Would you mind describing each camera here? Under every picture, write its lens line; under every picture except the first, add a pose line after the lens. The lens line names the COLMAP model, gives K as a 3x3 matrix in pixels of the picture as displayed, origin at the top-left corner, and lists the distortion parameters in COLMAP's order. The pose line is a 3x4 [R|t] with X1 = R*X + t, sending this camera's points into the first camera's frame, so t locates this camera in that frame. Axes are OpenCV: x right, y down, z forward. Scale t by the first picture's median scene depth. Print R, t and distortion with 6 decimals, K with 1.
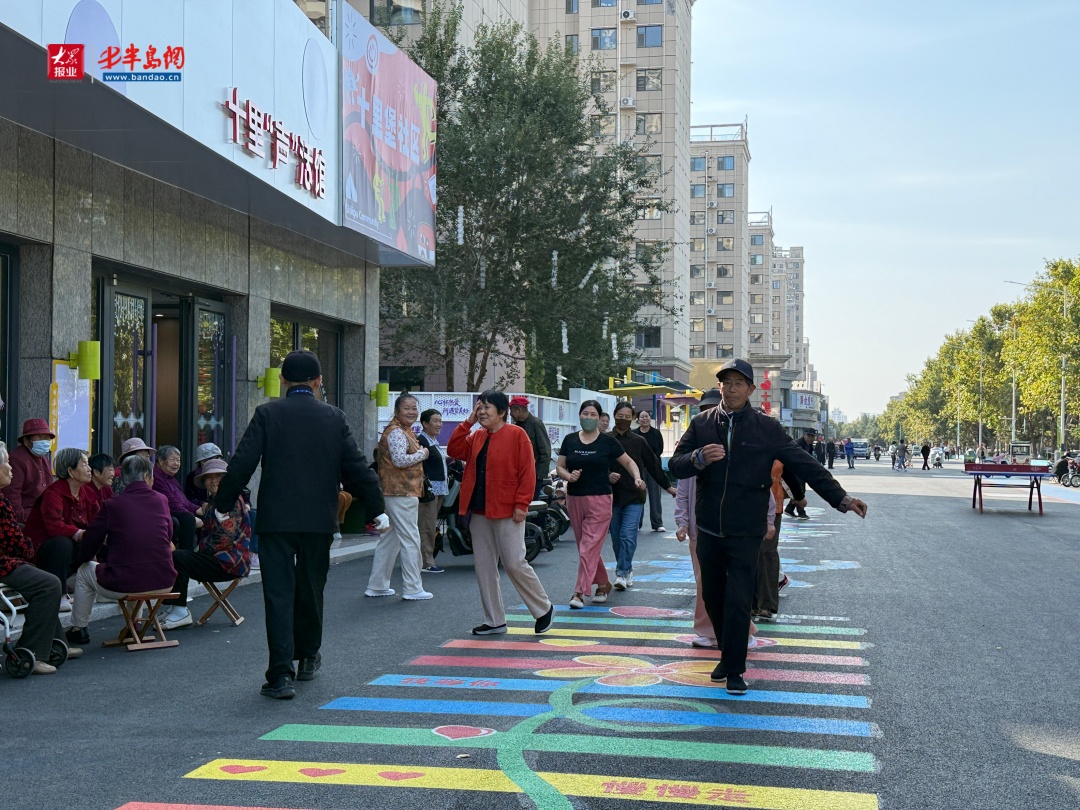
lens RADIAL K [[1500.7, 0, 540.0], [0, 1500.7, 405.0], [0, 0, 1]] dist [0.039973, 0.043982]
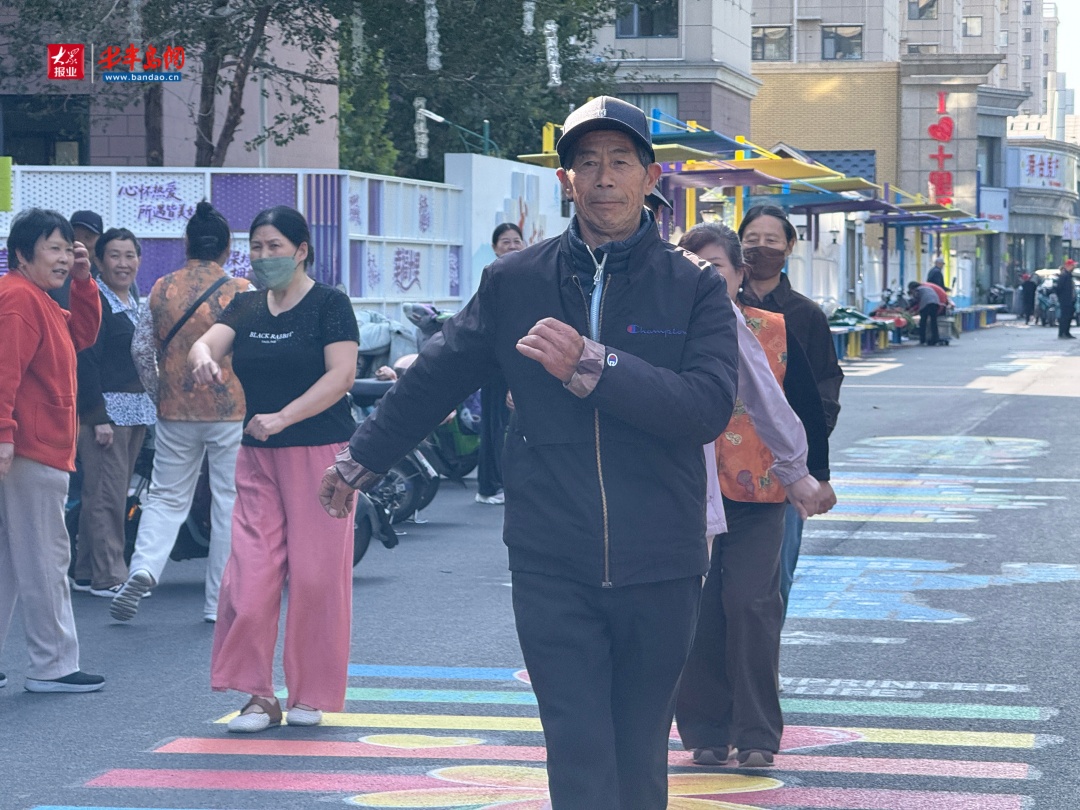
lens RADIAL K [[3999.7, 0, 540.0], [0, 3999.7, 405.0], [0, 0, 1]] dist [0.160739, -1.667368]
pose [[0.999279, -0.006857, 0.037334, 0.004185], [0.004517, 0.998041, 0.062401, -0.010770], [-0.037689, -0.062187, 0.997353, -0.104402]]
